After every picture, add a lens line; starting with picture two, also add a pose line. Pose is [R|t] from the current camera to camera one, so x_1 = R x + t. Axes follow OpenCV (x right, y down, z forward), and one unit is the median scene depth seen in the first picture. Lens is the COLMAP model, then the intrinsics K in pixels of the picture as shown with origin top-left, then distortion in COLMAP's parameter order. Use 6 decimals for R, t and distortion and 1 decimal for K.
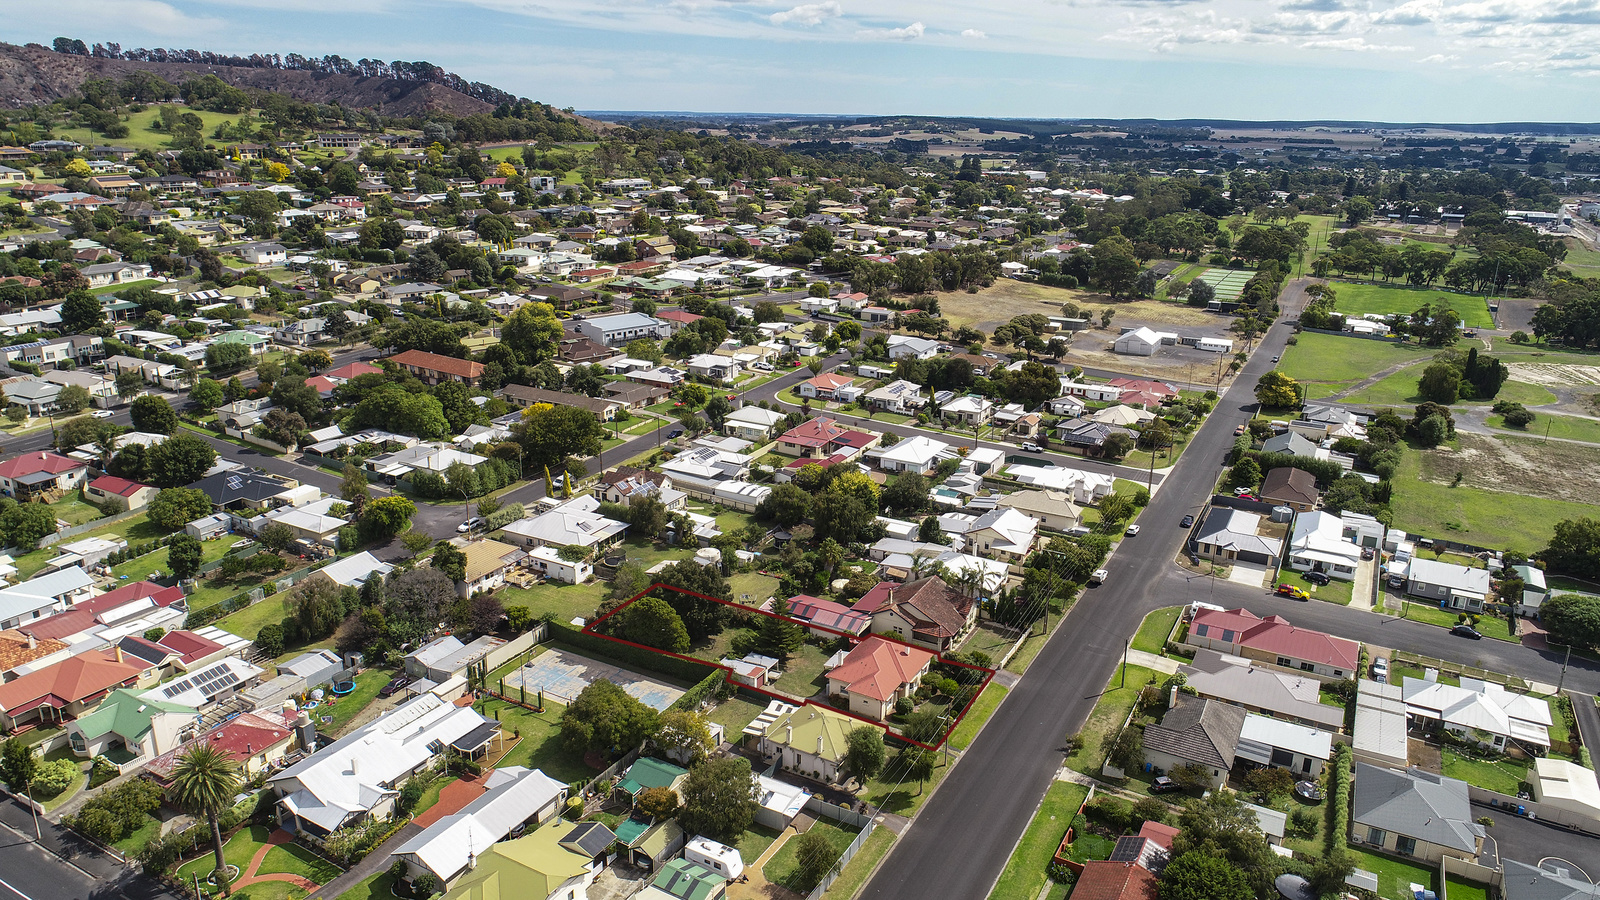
lens RADIAL K [[1070.0, 0, 803.6], [0, 1070.0, 446.3], [0, 0, 1]] dist [-0.000673, -0.000992]
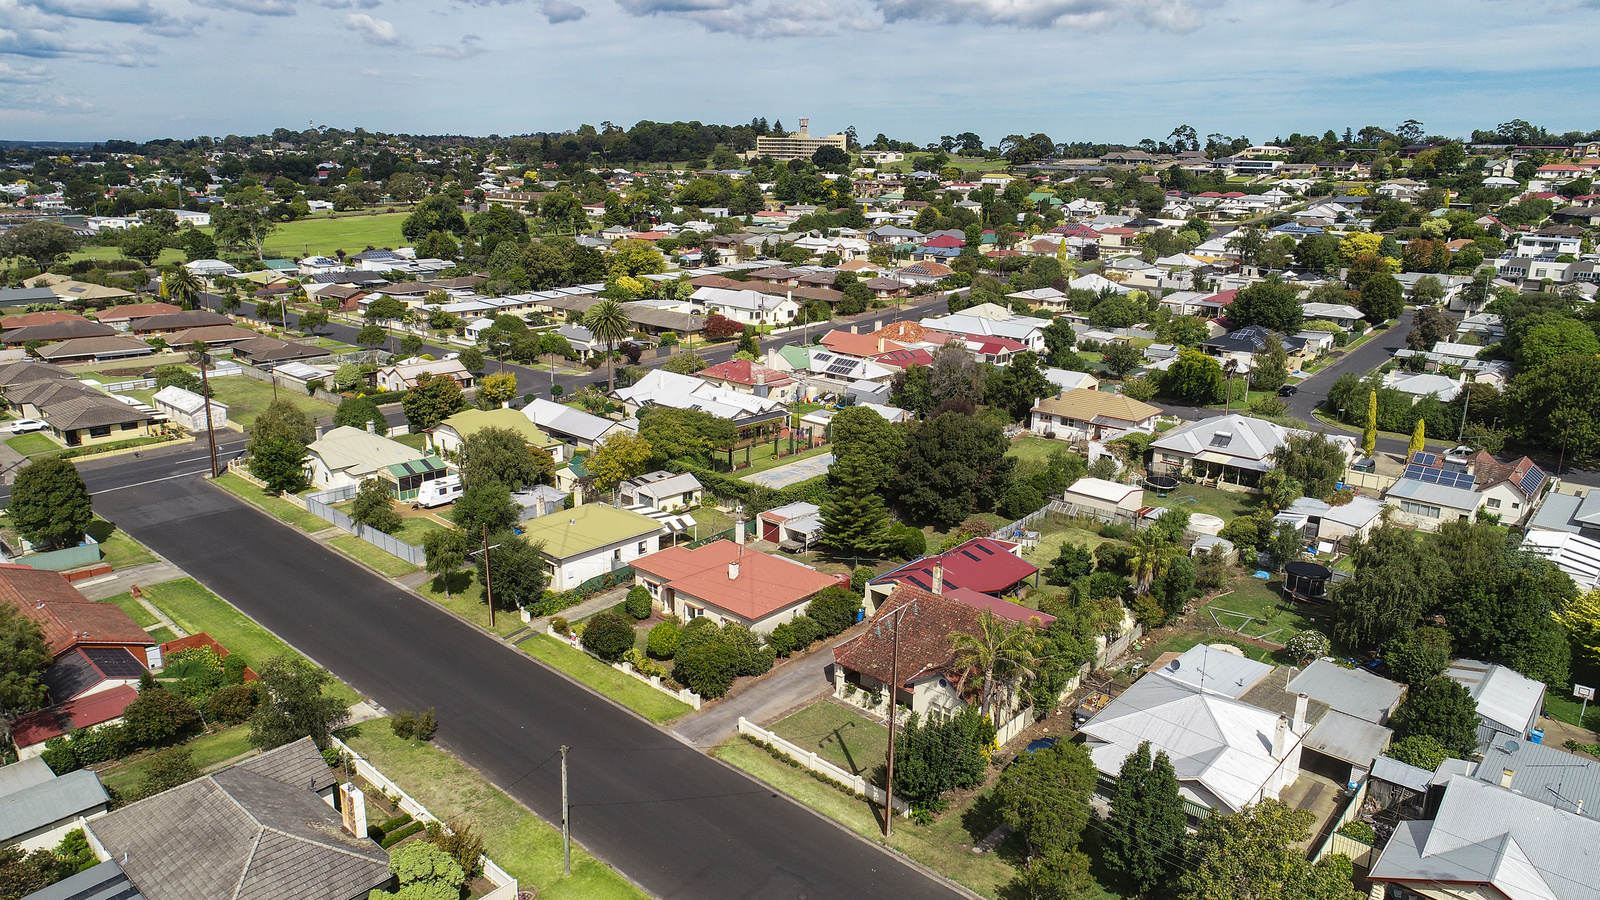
lens RADIAL K [[1070.0, 0, 803.6], [0, 1070.0, 446.3], [0, 0, 1]] dist [-0.000673, -0.000992]
pose [[-0.217441, 0.237363, -0.946772, 0.459829], [-0.315612, 0.900775, 0.298317, -0.036166], [0.923638, 0.363680, -0.120951, 0.820169]]
